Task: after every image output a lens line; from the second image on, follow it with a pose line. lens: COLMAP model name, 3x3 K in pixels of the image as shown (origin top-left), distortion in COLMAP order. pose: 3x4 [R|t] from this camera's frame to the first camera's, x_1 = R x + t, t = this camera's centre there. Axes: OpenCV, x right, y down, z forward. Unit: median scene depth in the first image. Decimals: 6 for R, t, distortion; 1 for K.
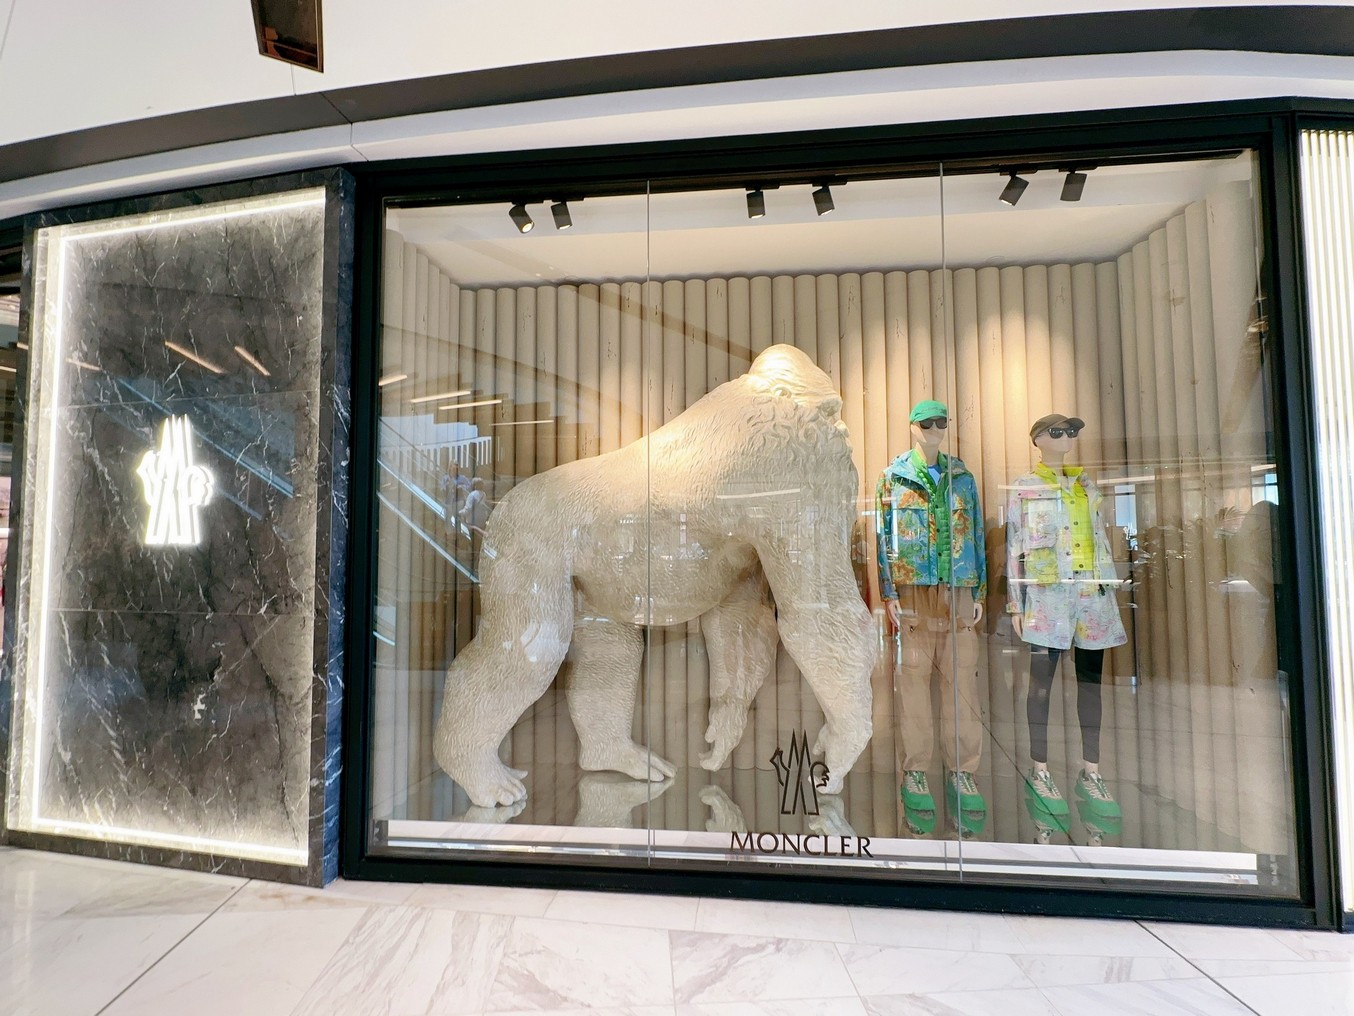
lens RADIAL K [[622.5, 0, 675.6], [0, 622.5, 507.9], [0, 0, 1]] dist [0.000404, -0.001007]
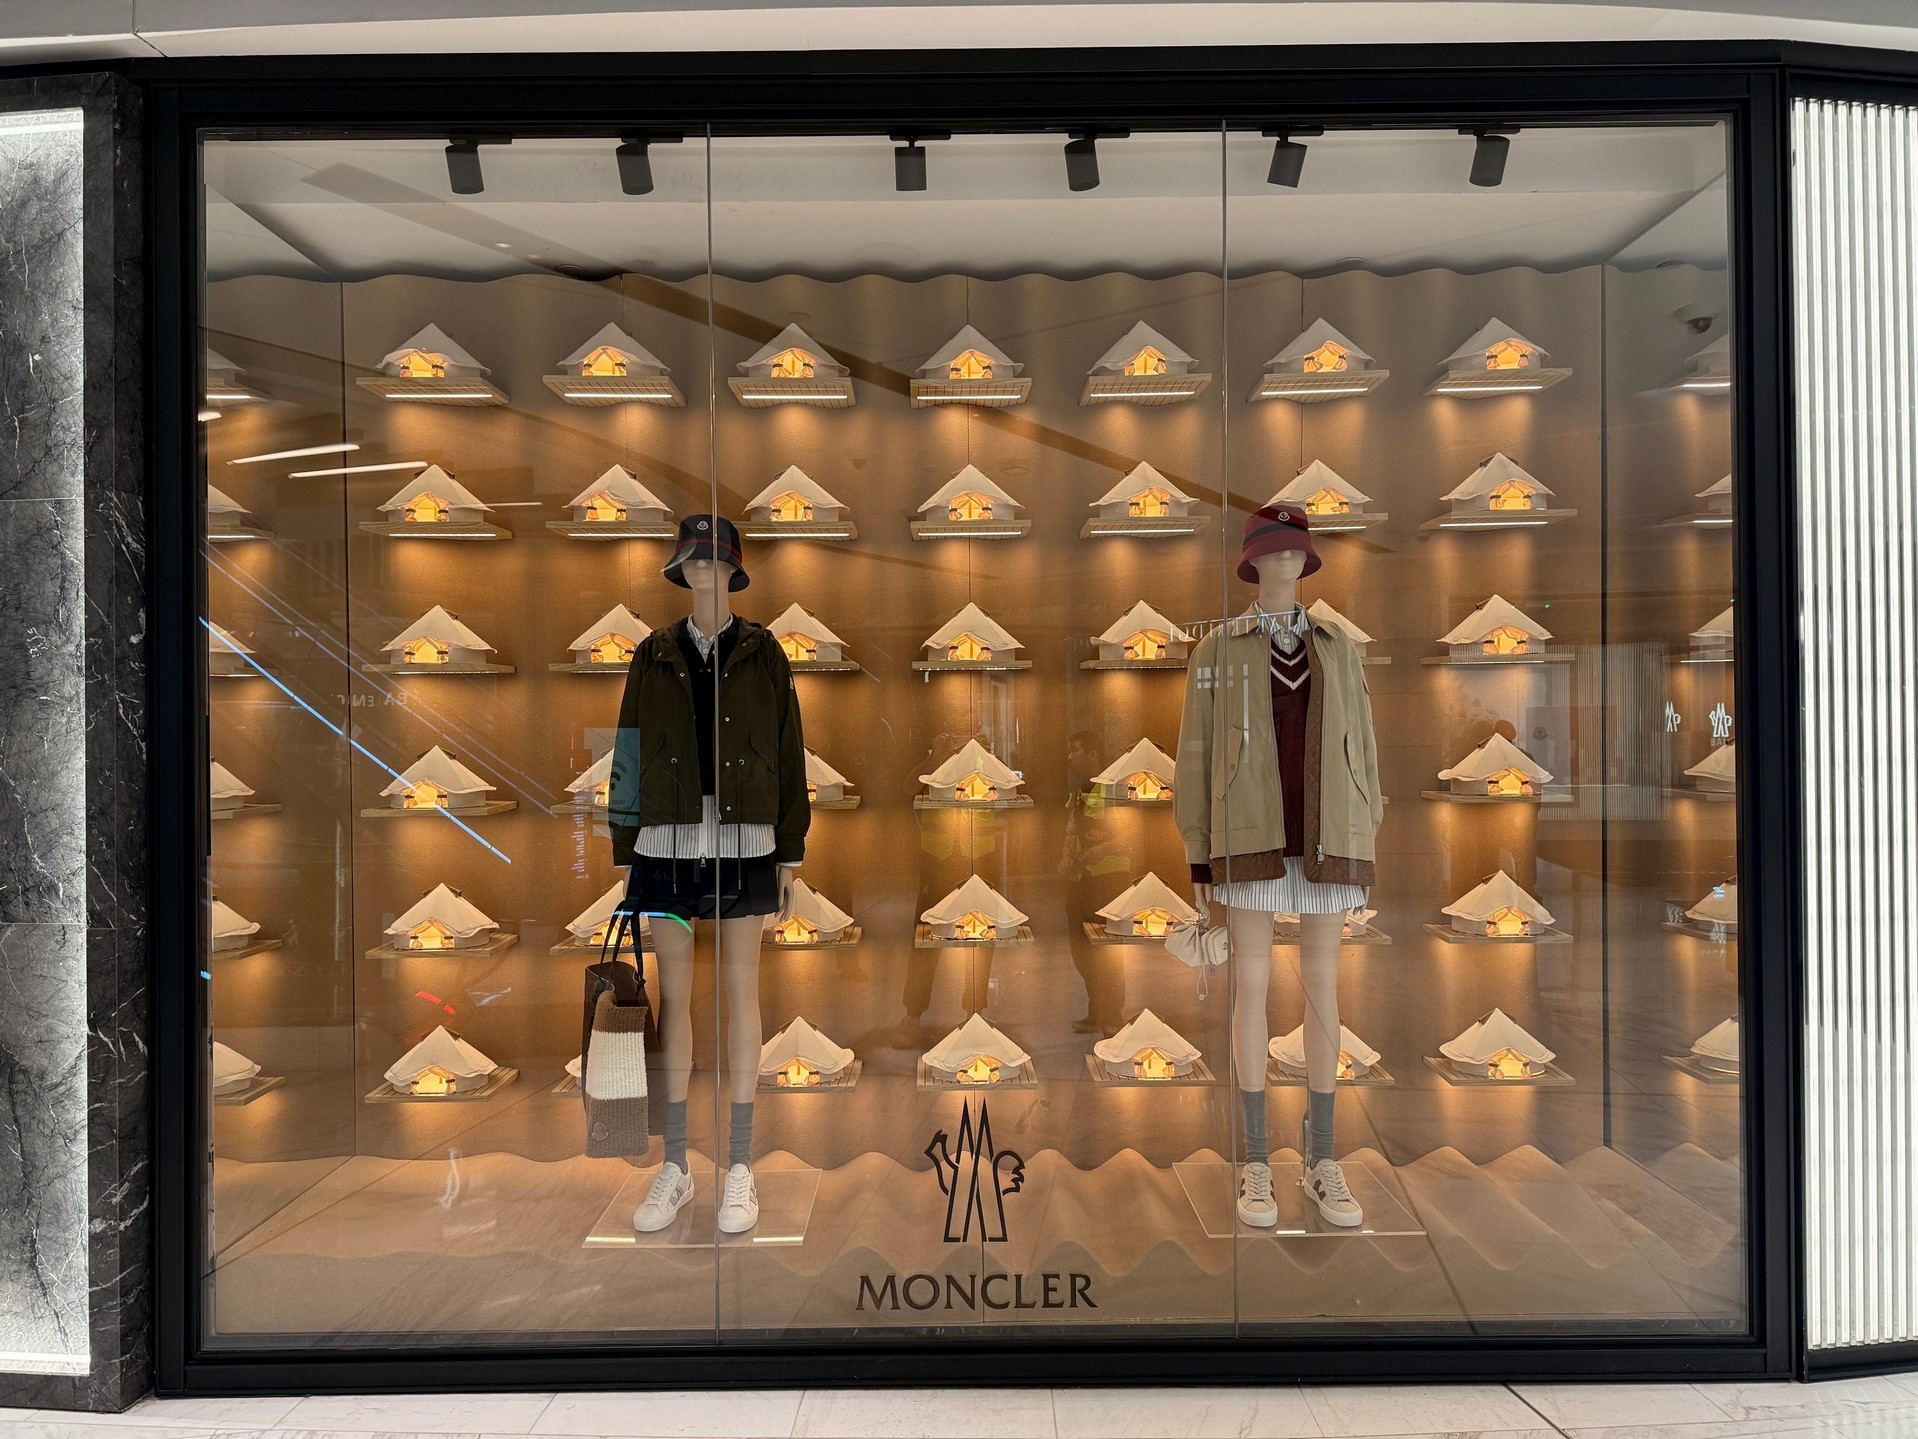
lens RADIAL K [[1378.5, 0, 975.3], [0, 1378.5, 722.0], [0, 0, 1]] dist [0.021232, -0.023487]
pose [[0.994956, -0.005028, 0.100183, 0.065670], [0.000601, 0.999024, 0.044170, -0.053126], [-0.100307, -0.043887, 0.993988, -0.259223]]
